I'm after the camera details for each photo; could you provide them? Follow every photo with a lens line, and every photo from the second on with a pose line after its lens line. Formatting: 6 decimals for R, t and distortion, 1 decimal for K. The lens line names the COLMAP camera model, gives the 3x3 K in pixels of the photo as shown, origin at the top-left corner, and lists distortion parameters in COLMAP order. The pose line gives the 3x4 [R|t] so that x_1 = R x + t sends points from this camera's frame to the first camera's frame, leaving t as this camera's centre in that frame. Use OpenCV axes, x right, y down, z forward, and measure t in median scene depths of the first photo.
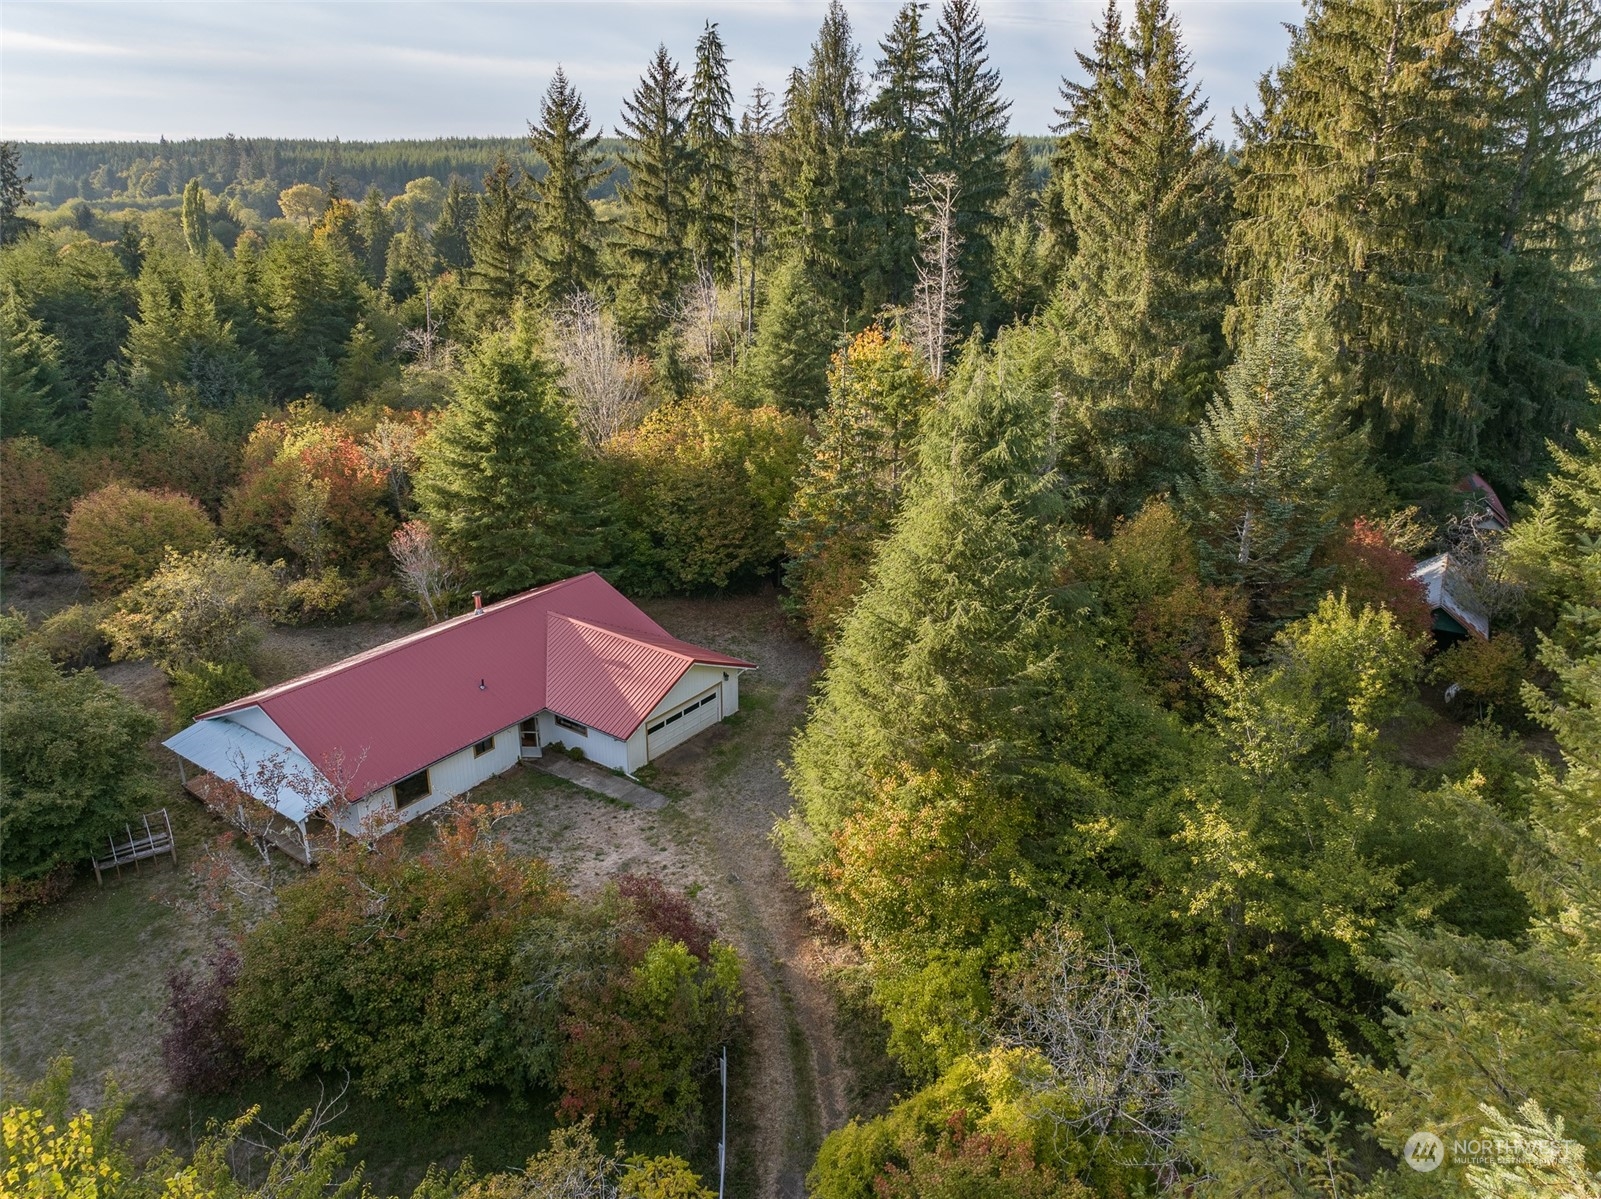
lens RADIAL K [[1123.2, 0, 800.5], [0, 1123.2, 599.5], [0, 0, 1]] dist [-0.062405, 0.034837]
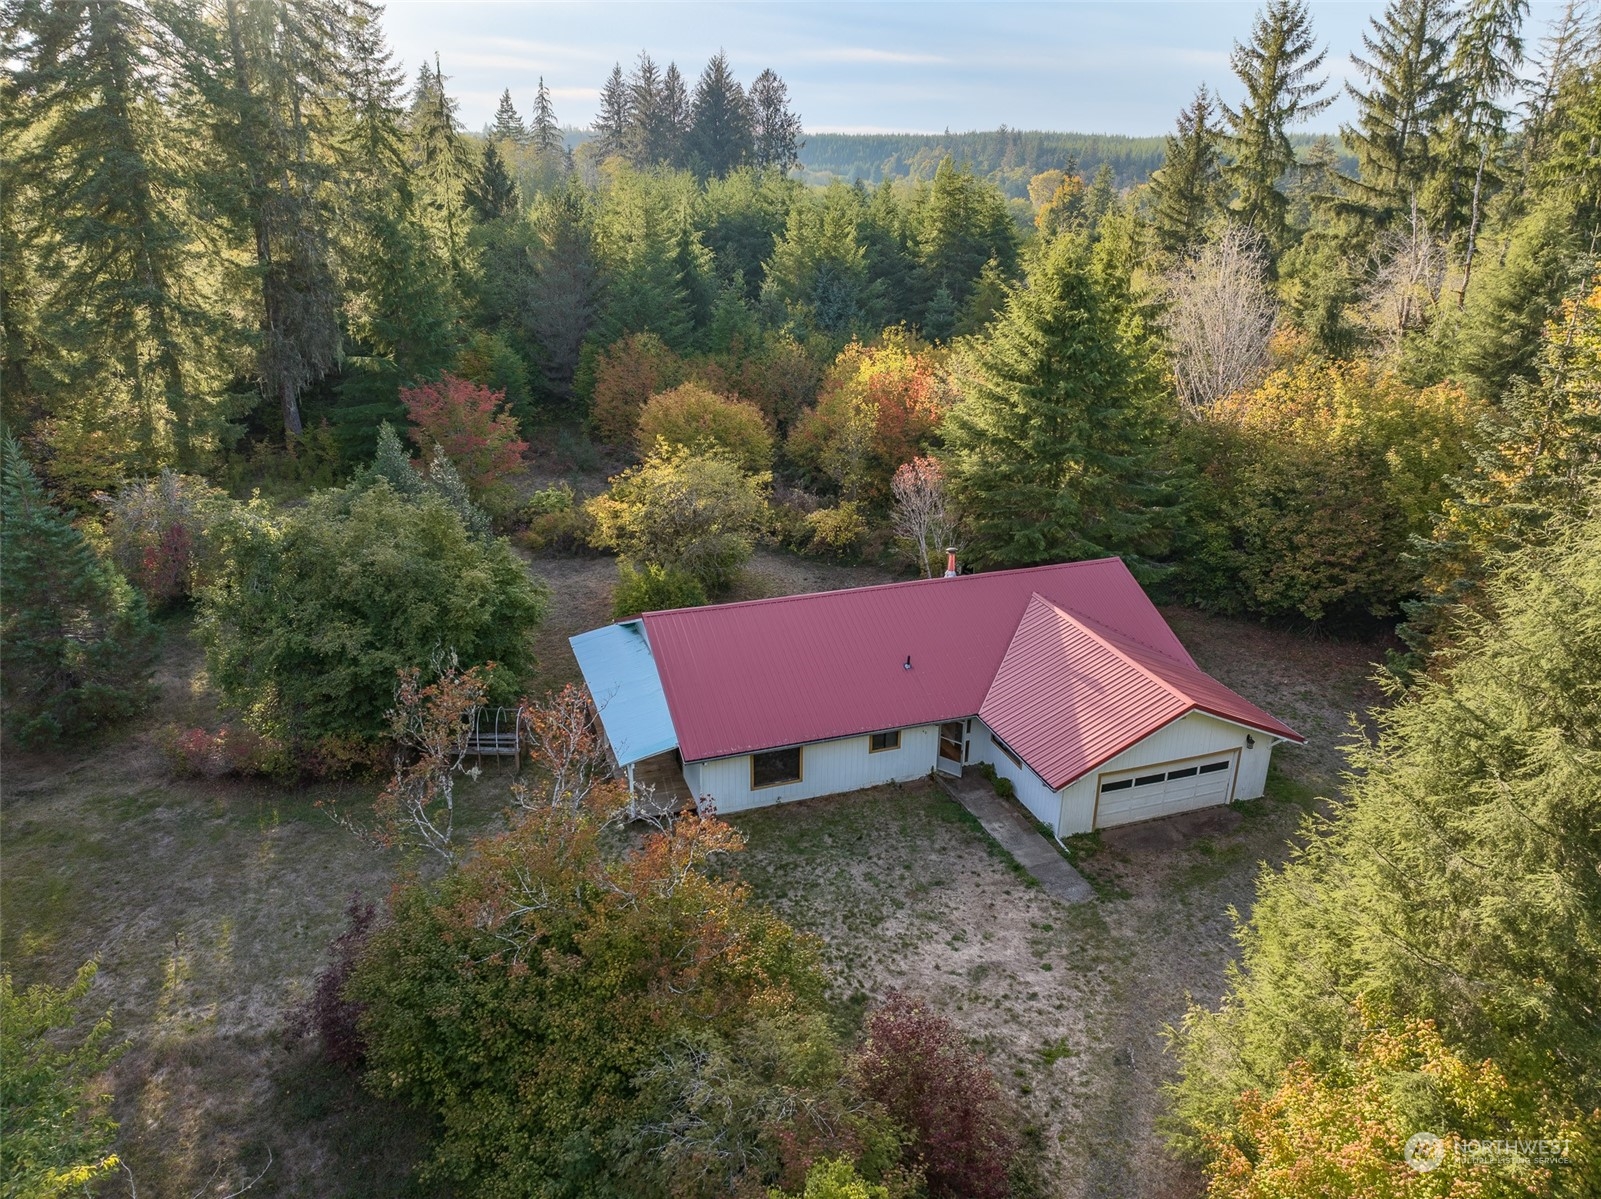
lens RADIAL K [[1123.2, 0, 800.5], [0, 1123.2, 599.5], [0, 0, 1]] dist [-0.062405, 0.034837]
pose [[0.813001, 0.211596, -0.542454, 0.045768], [-0.212089, 0.975247, 0.062549, 0.001050], [0.542261, 0.064196, 0.837754, 0.234465]]
